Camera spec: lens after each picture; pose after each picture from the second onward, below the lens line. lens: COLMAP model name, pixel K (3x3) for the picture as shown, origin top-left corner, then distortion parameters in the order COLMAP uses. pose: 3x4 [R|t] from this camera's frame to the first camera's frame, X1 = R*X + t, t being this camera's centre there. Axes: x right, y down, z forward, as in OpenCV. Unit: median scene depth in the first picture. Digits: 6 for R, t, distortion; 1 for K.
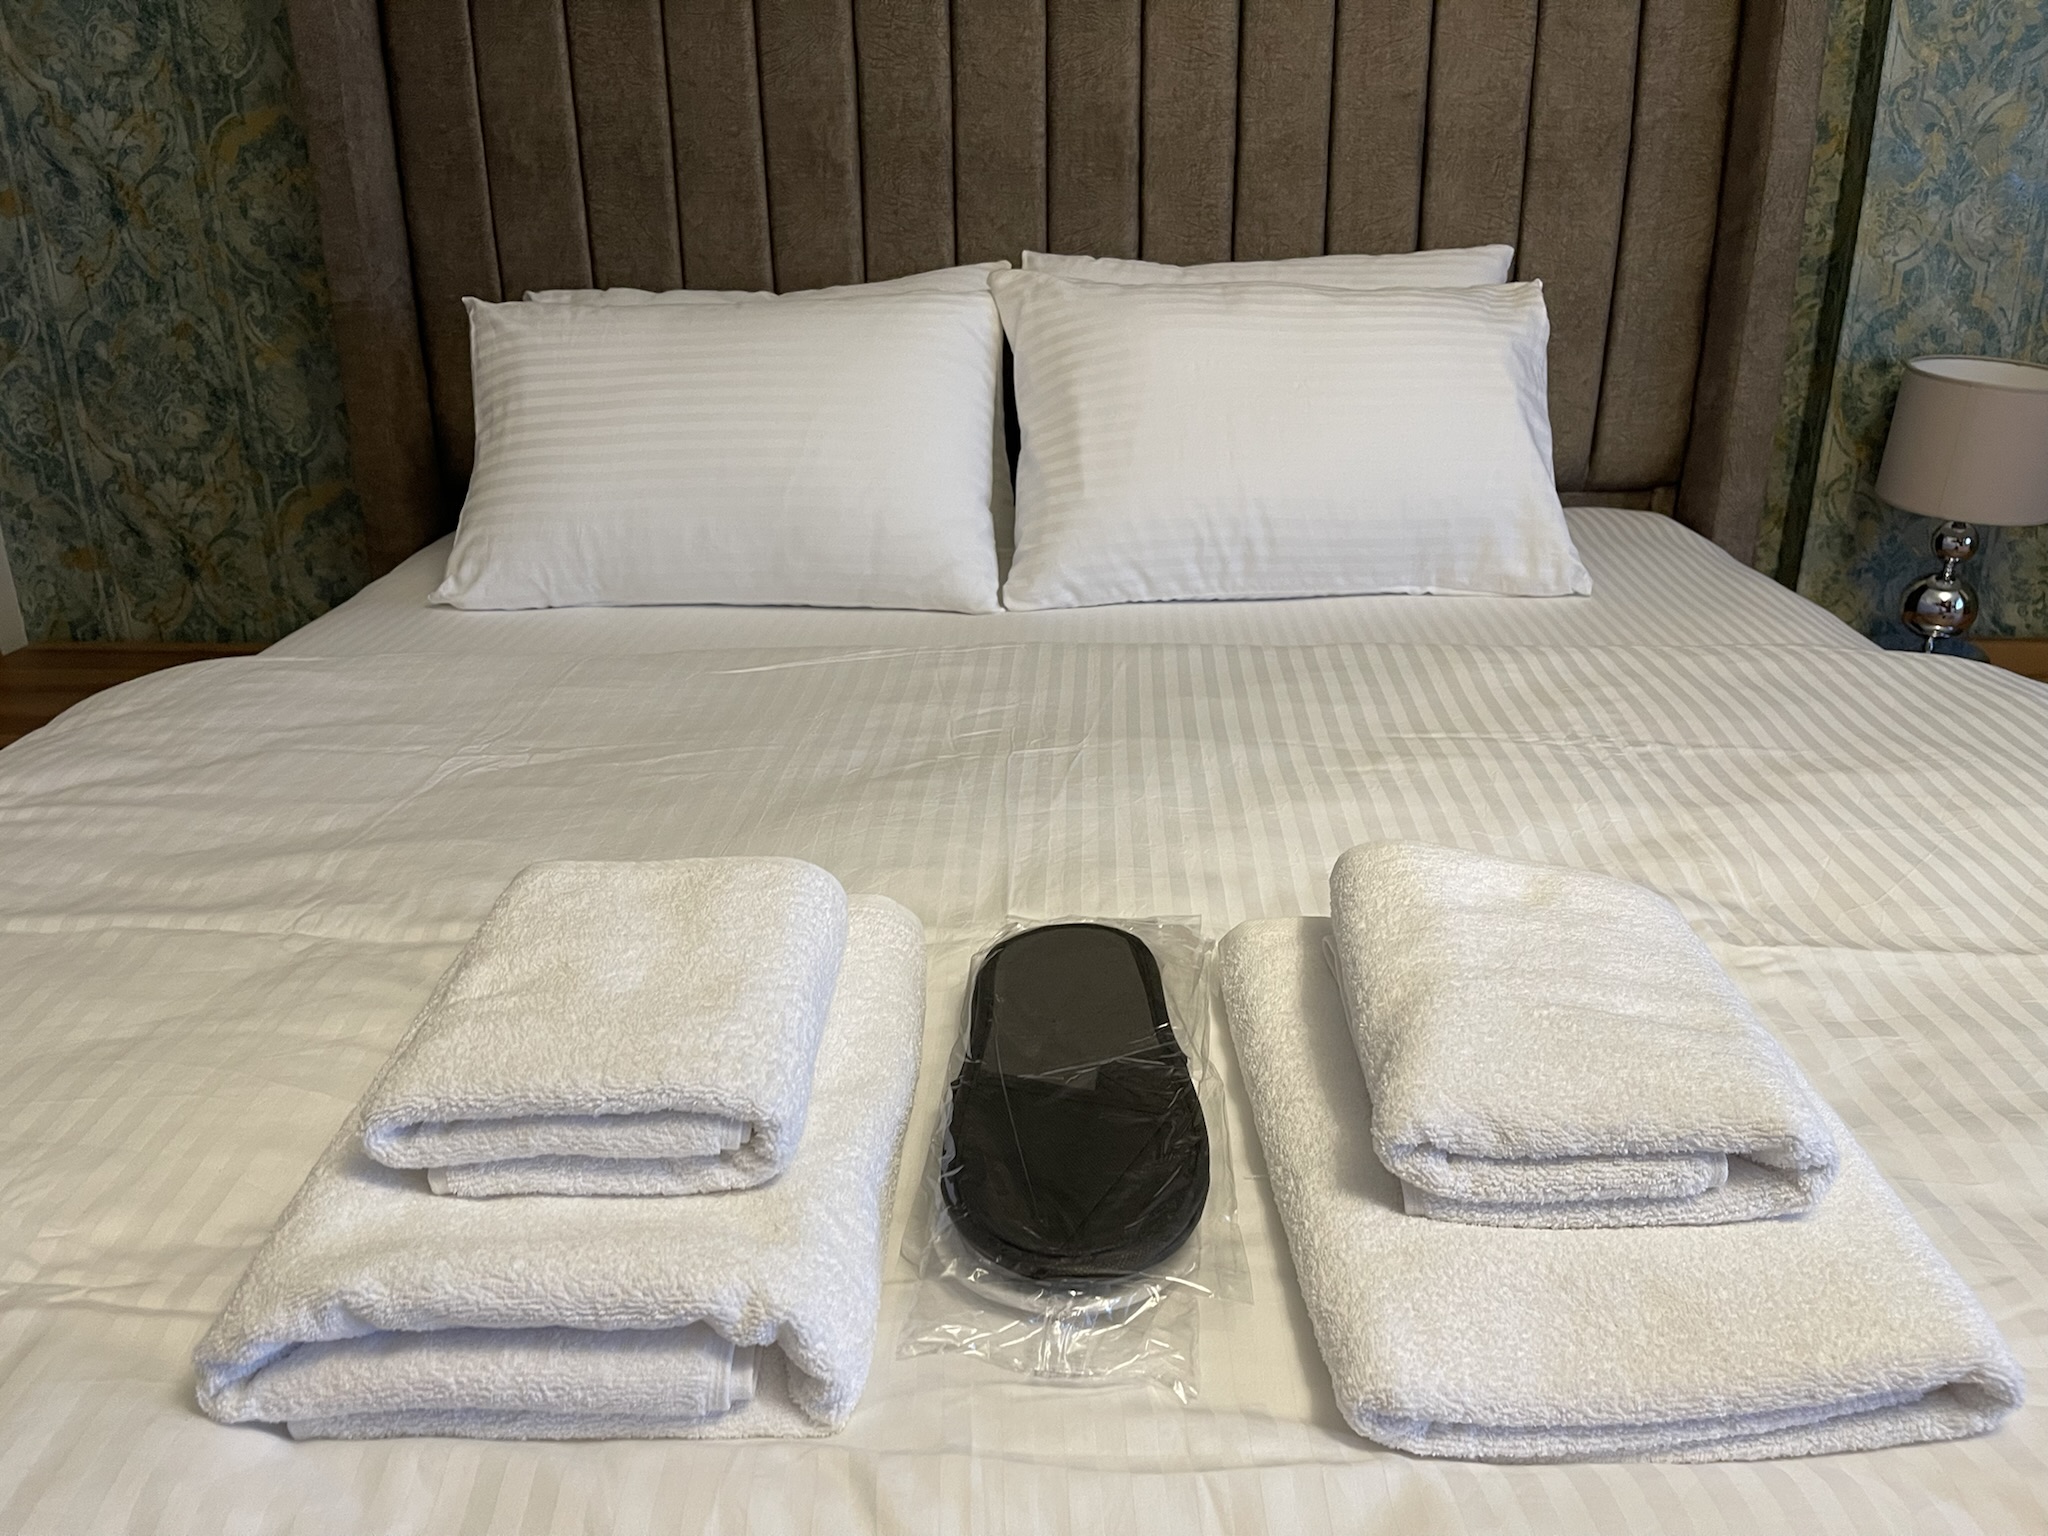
lens RADIAL K [[1525.6, 0, 1007.6], [0, 1525.6, 763.2], [0, 0, 1]] dist [0.051139, -0.065988]
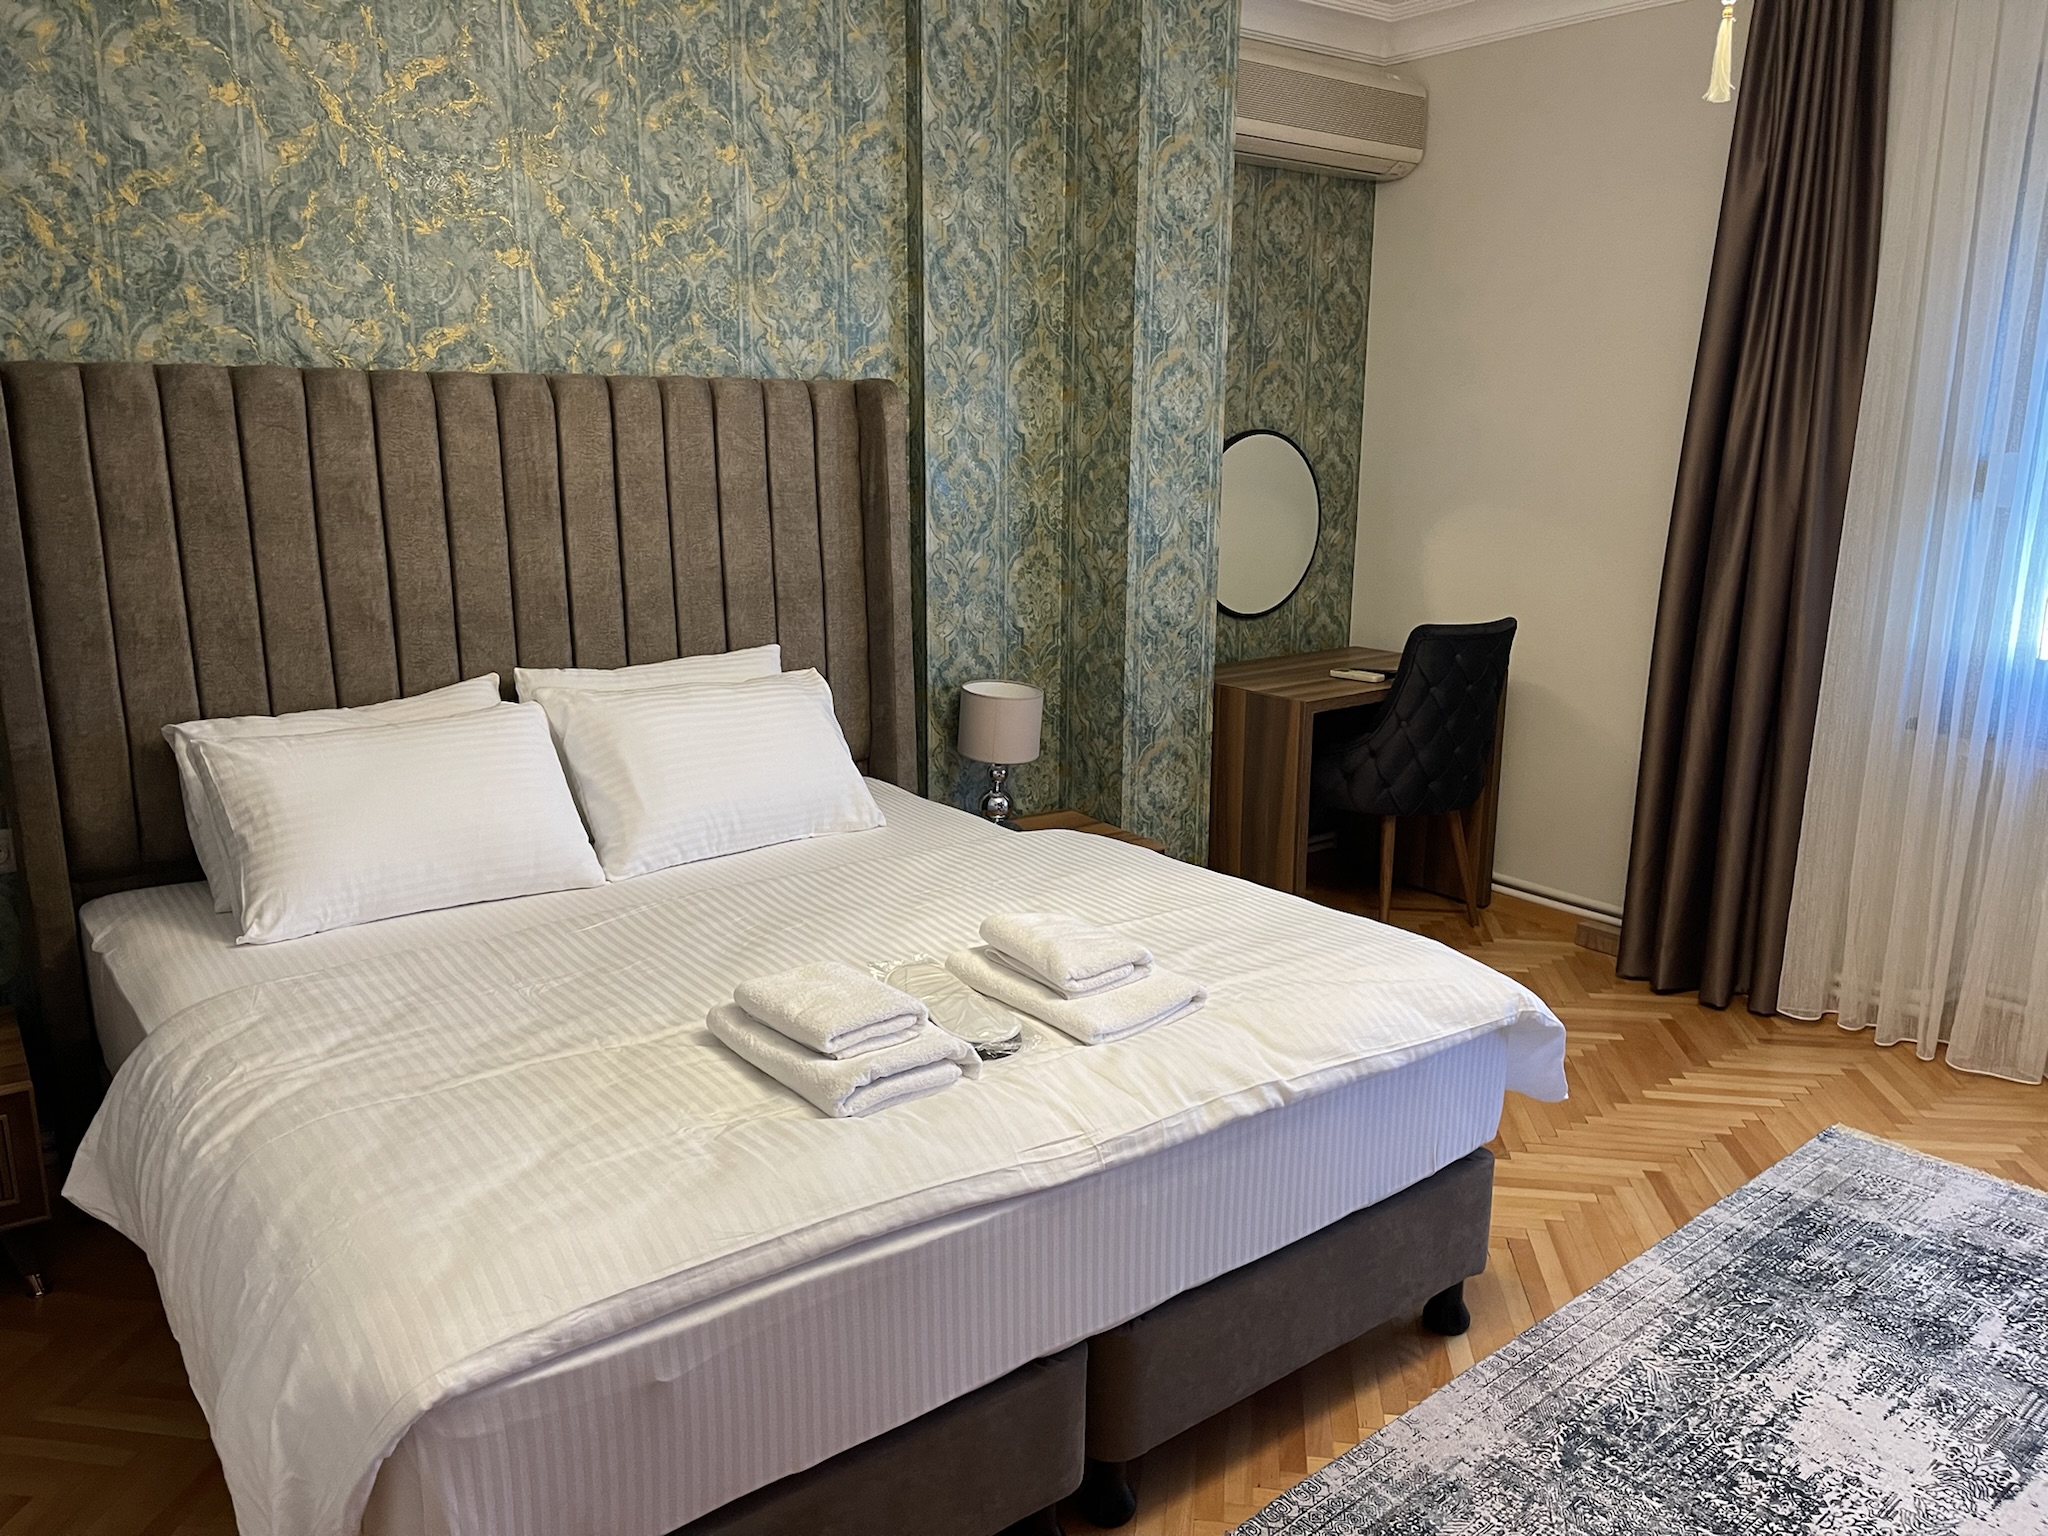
lens RADIAL K [[1525.6, 0, 975.0], [0, 1525.6, 807.7], [0, 0, 1]] dist [0.051139, -0.065988]
pose [[0.788549, -0.137565, 0.599388, -0.593839], [0.213687, 0.975220, -0.057302, 0.003659], [-0.576652, 0.173267, 0.798405, -0.537533]]
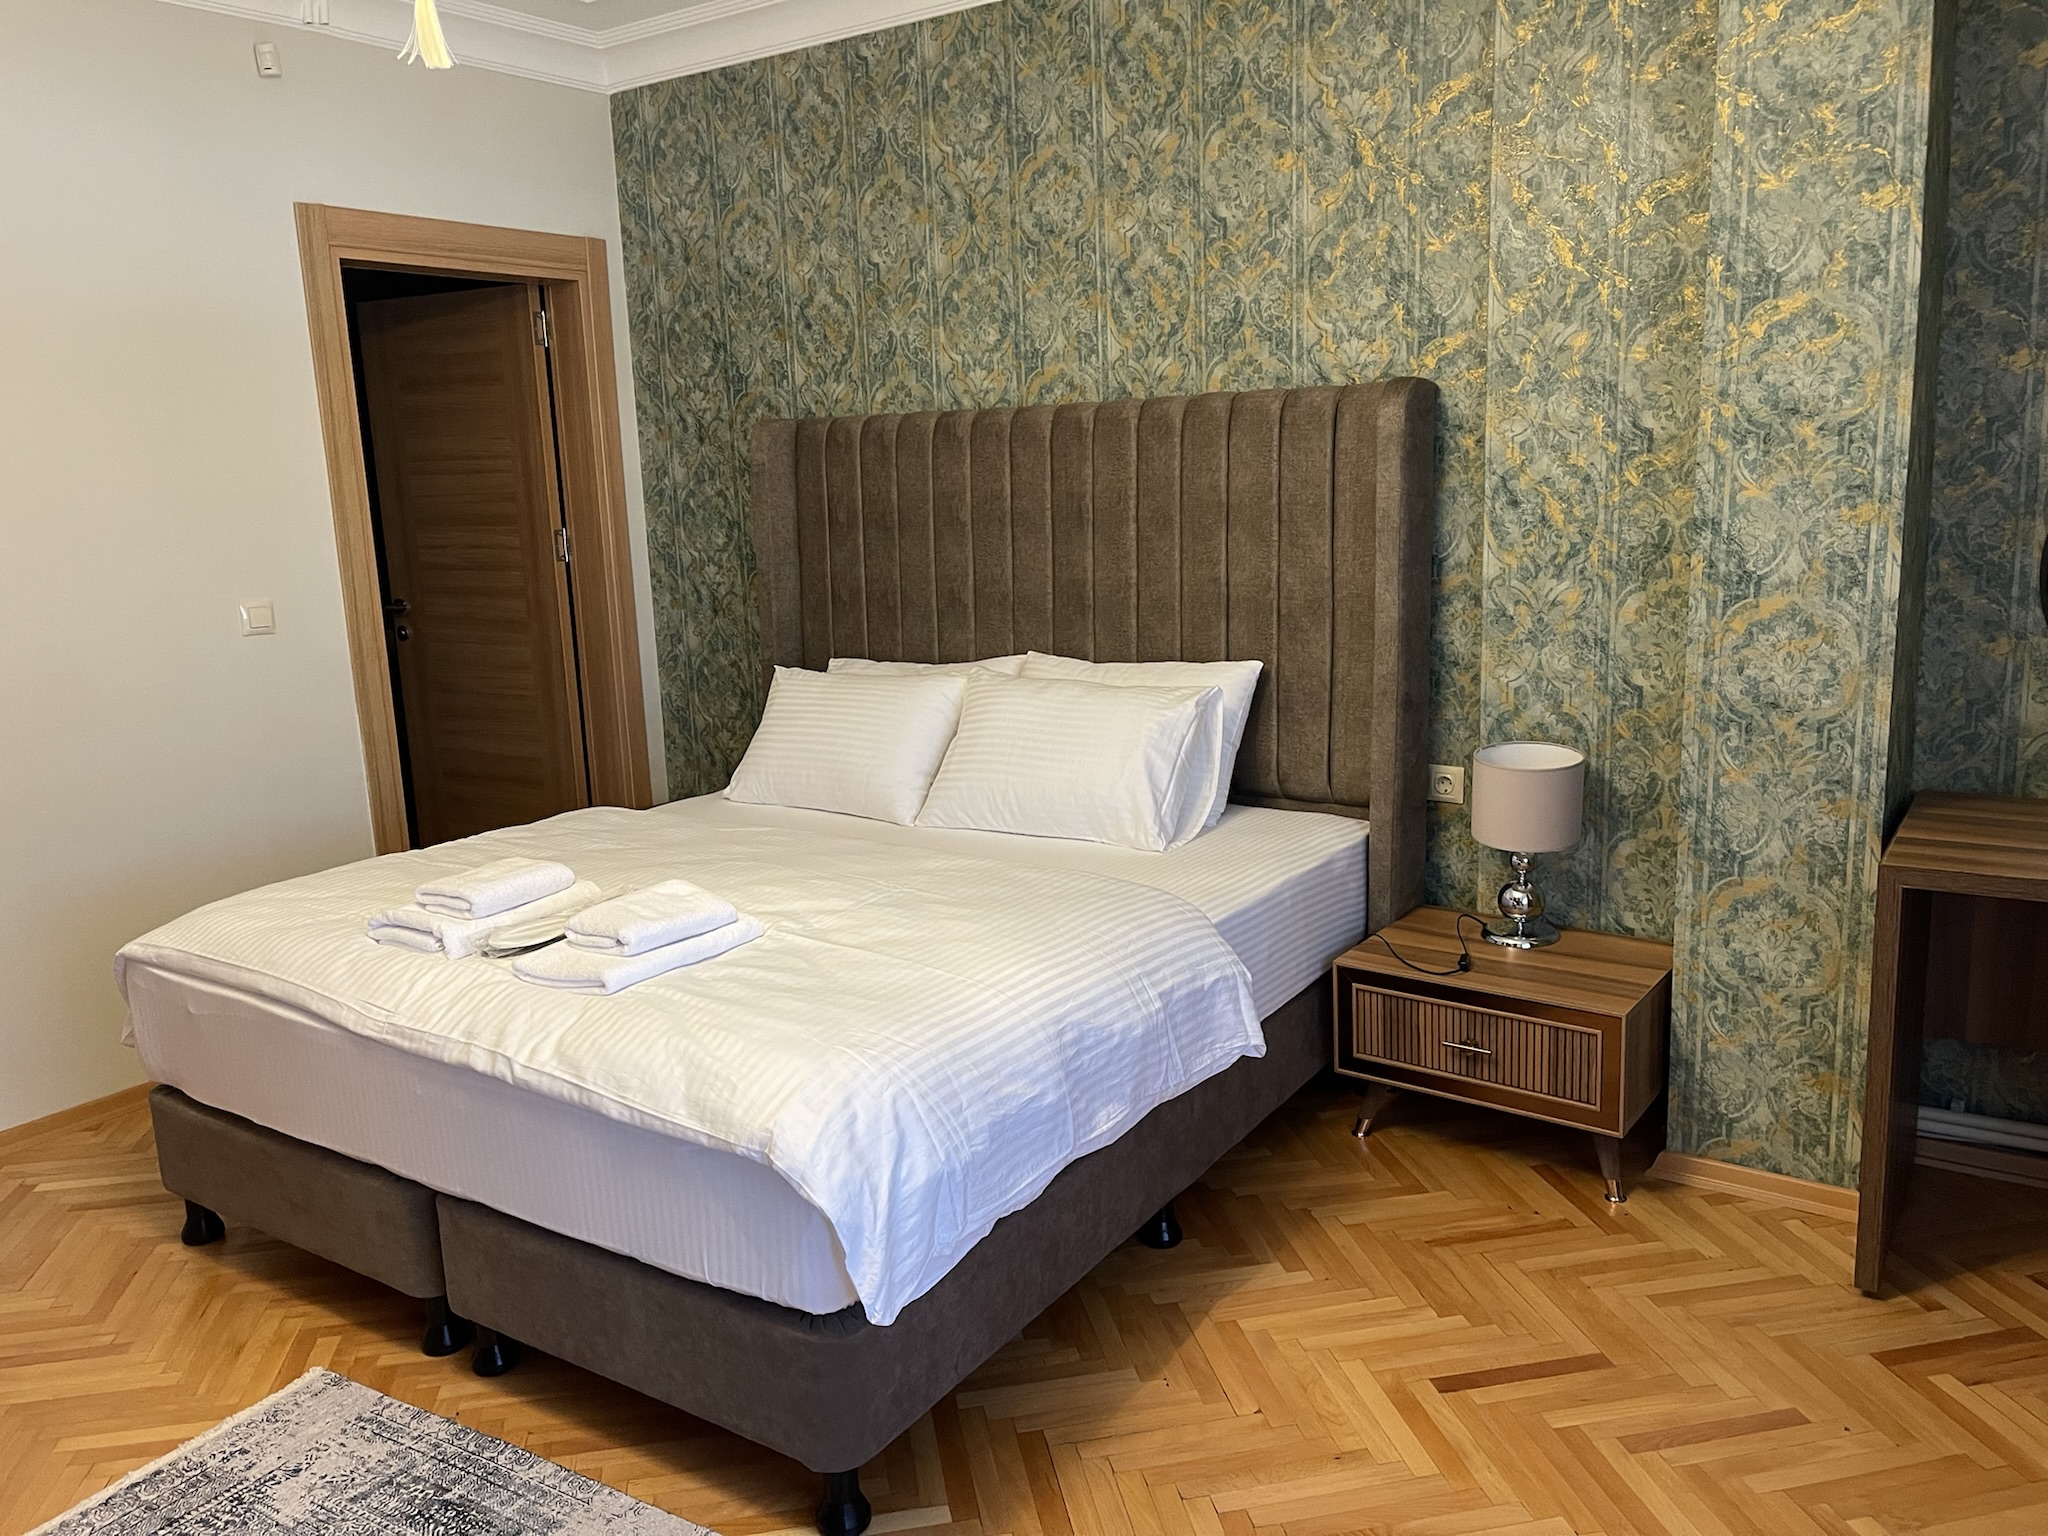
lens RADIAL K [[1525.6, 0, 1008.5], [0, 1525.6, 782.6], [0, 0, 1]] dist [0.051139, -0.065988]
pose [[0.834973, 0.092720, -0.542423, 1.042722], [-0.169465, 0.981124, -0.093155, 0.011043], [0.523547, 0.169703, 0.834925, -0.585795]]
